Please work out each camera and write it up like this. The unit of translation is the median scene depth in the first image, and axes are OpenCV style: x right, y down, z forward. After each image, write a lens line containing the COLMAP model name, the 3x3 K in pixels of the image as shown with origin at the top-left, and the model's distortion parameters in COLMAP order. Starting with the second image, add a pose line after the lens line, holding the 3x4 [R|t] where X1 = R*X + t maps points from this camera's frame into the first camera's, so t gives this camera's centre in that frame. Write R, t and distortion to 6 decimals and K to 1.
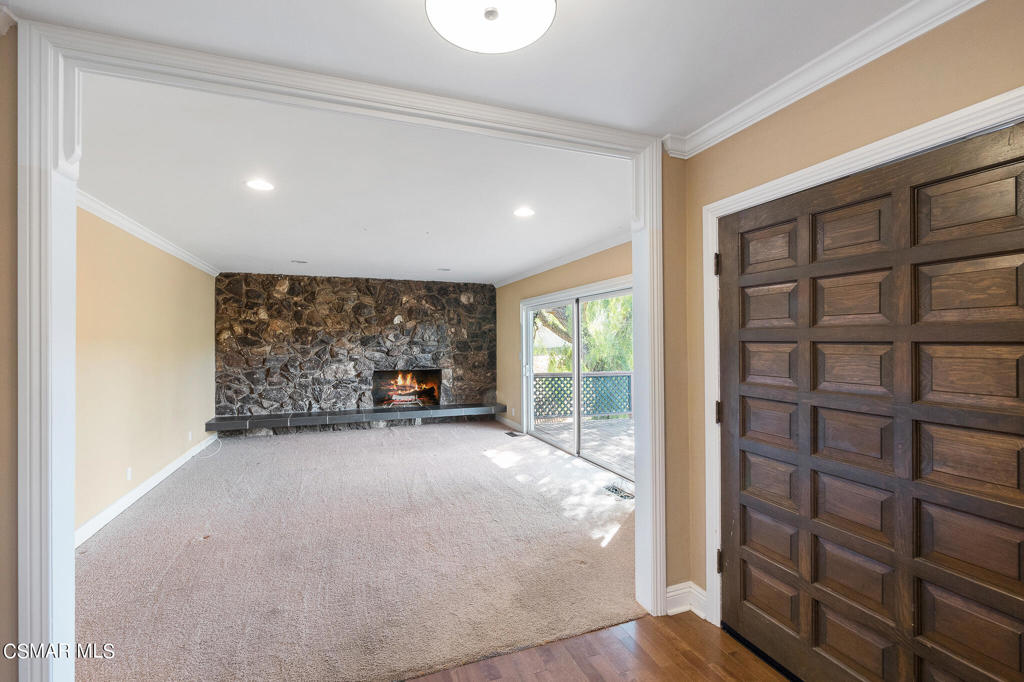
lens RADIAL K [[443.1, 0, 514.2], [0, 443.1, 343.7], [0, 0, 1]] dist [0.005335, 0.001254]
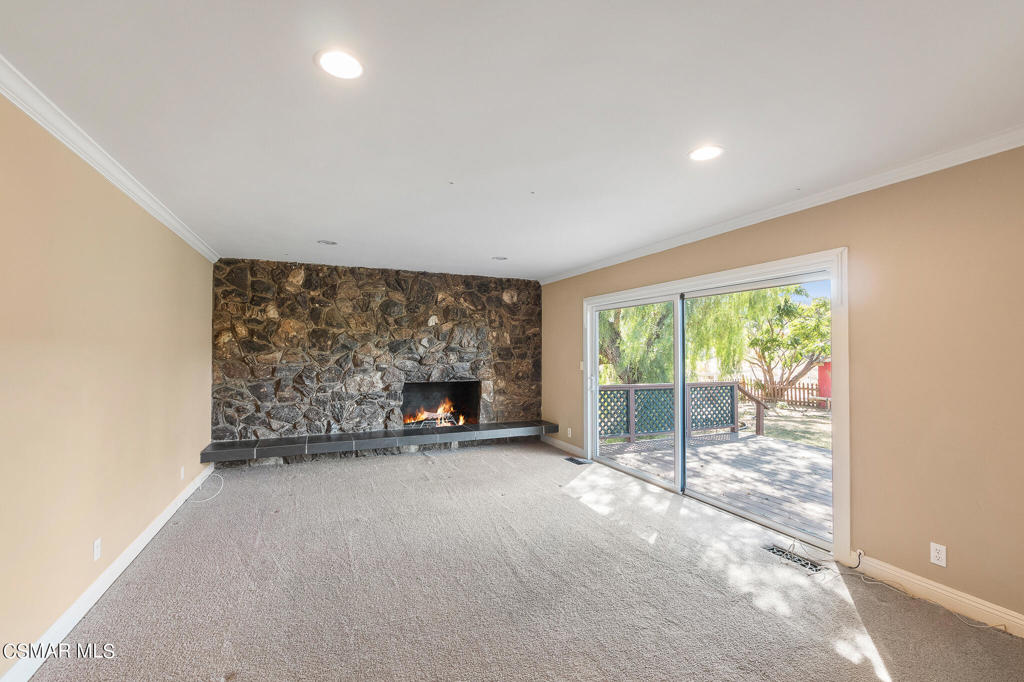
lens RADIAL K [[443.1, 0, 503.2], [0, 443.1, 346.9], [0, 0, 1]] dist [0.005335, 0.001254]
pose [[0.999729, 0.005021, 0.022711, -0.168615], [-0.004768, 0.999926, -0.011181, 0.003221], [-0.022765, 0.011069, 0.999680, 0.194359]]
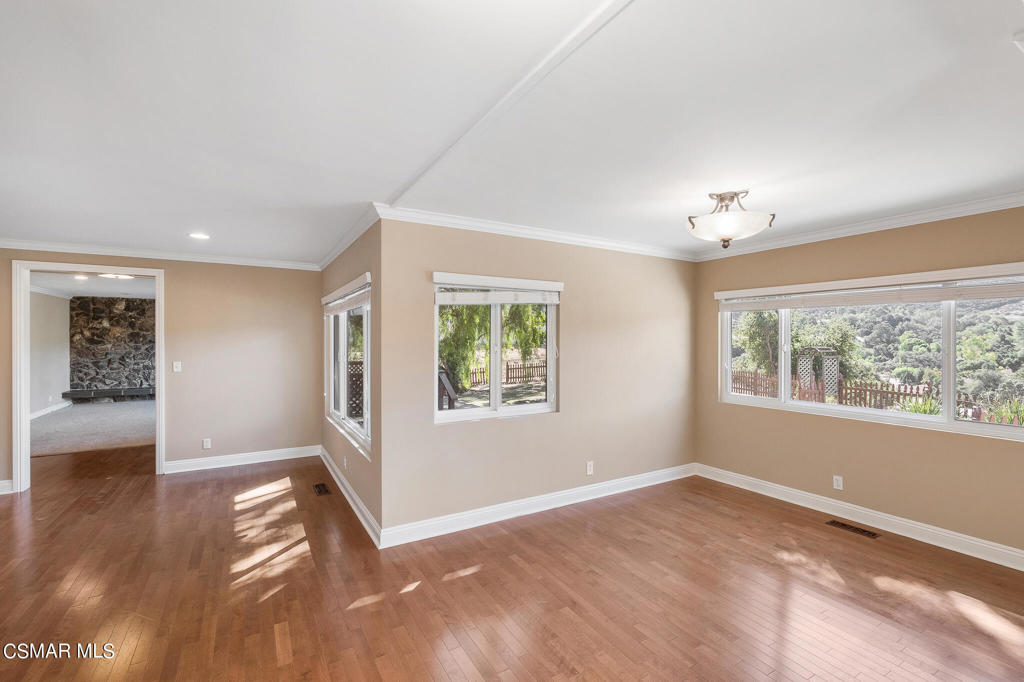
lens RADIAL K [[443.1, 0, 494.0], [0, 443.1, 343.2], [0, 0, 1]] dist [0.005335, 0.001254]
pose [[0.989076, 0.002992, 0.147374, 0.527112], [-0.004144, 0.999963, 0.007514, -0.015313], [-0.147347, -0.008042, 0.989052, -0.709511]]
